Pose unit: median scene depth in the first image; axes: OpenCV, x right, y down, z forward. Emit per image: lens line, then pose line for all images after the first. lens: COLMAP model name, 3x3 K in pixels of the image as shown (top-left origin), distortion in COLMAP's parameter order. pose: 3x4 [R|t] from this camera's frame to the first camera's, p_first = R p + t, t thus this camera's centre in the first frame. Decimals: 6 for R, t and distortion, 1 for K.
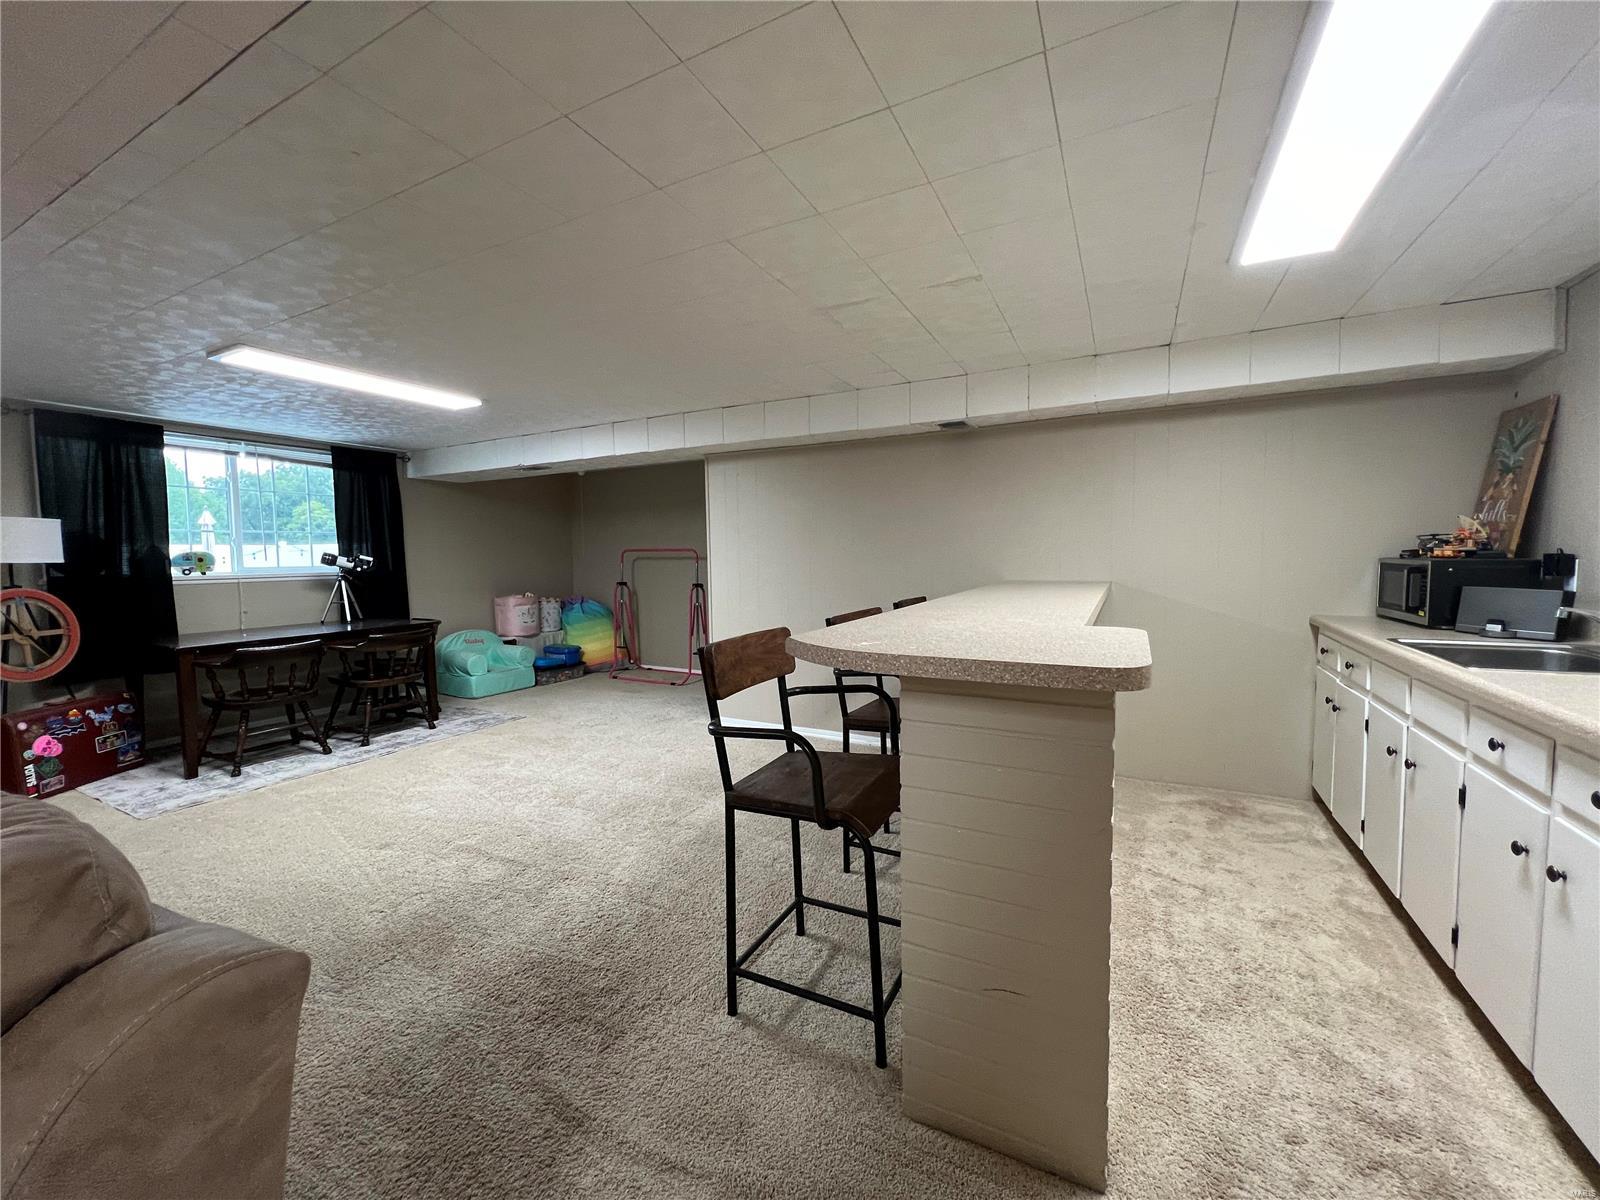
lens RADIAL K [[643.1, 0, 797.4], [0, 643.1, 593.6], [0, 0, 1]] dist [0.000001, 0.000023]
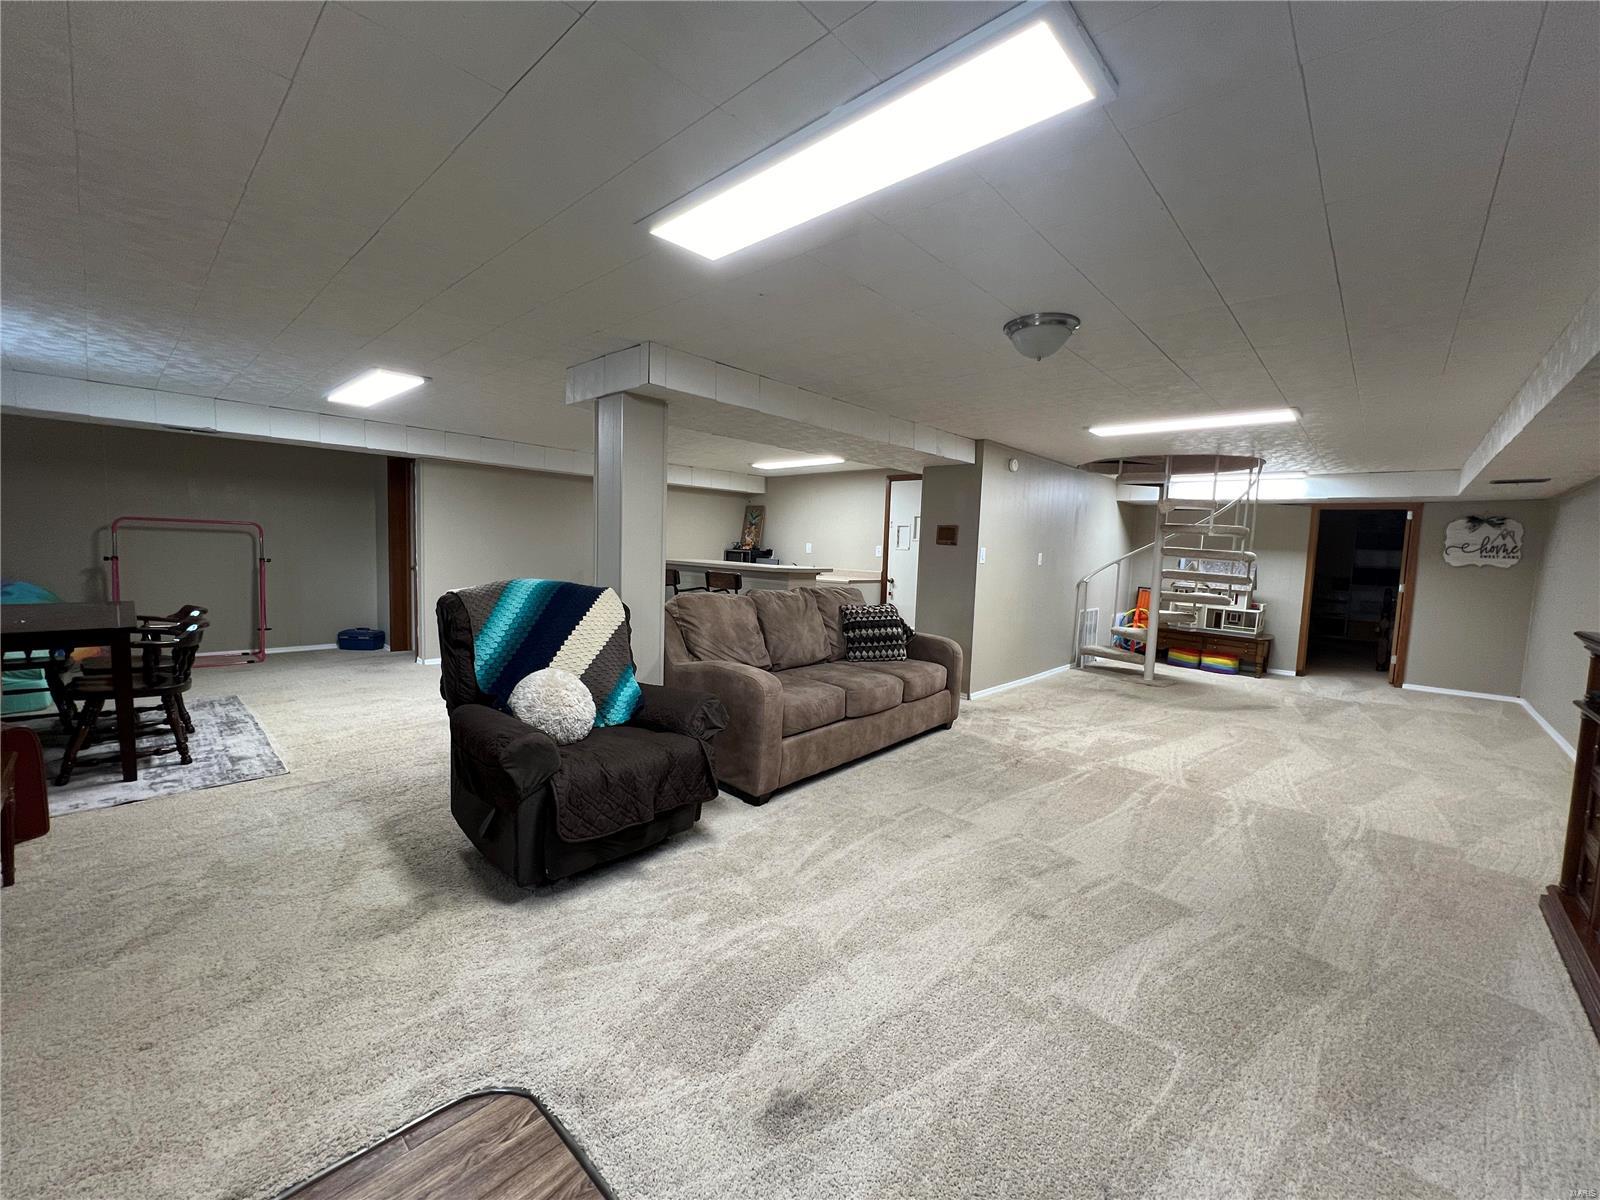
lens RADIAL K [[640.6, 0, 794.9], [0, 640.6, 599.7], [0, 0, 1]] dist [-0.001978, 0.000283]
pose [[0.263851, -0.058933, 0.962762, -1.365438], [0.020196, 0.998250, 0.055571, 0.015021], [-0.964352, 0.004781, 0.264579, -0.073171]]
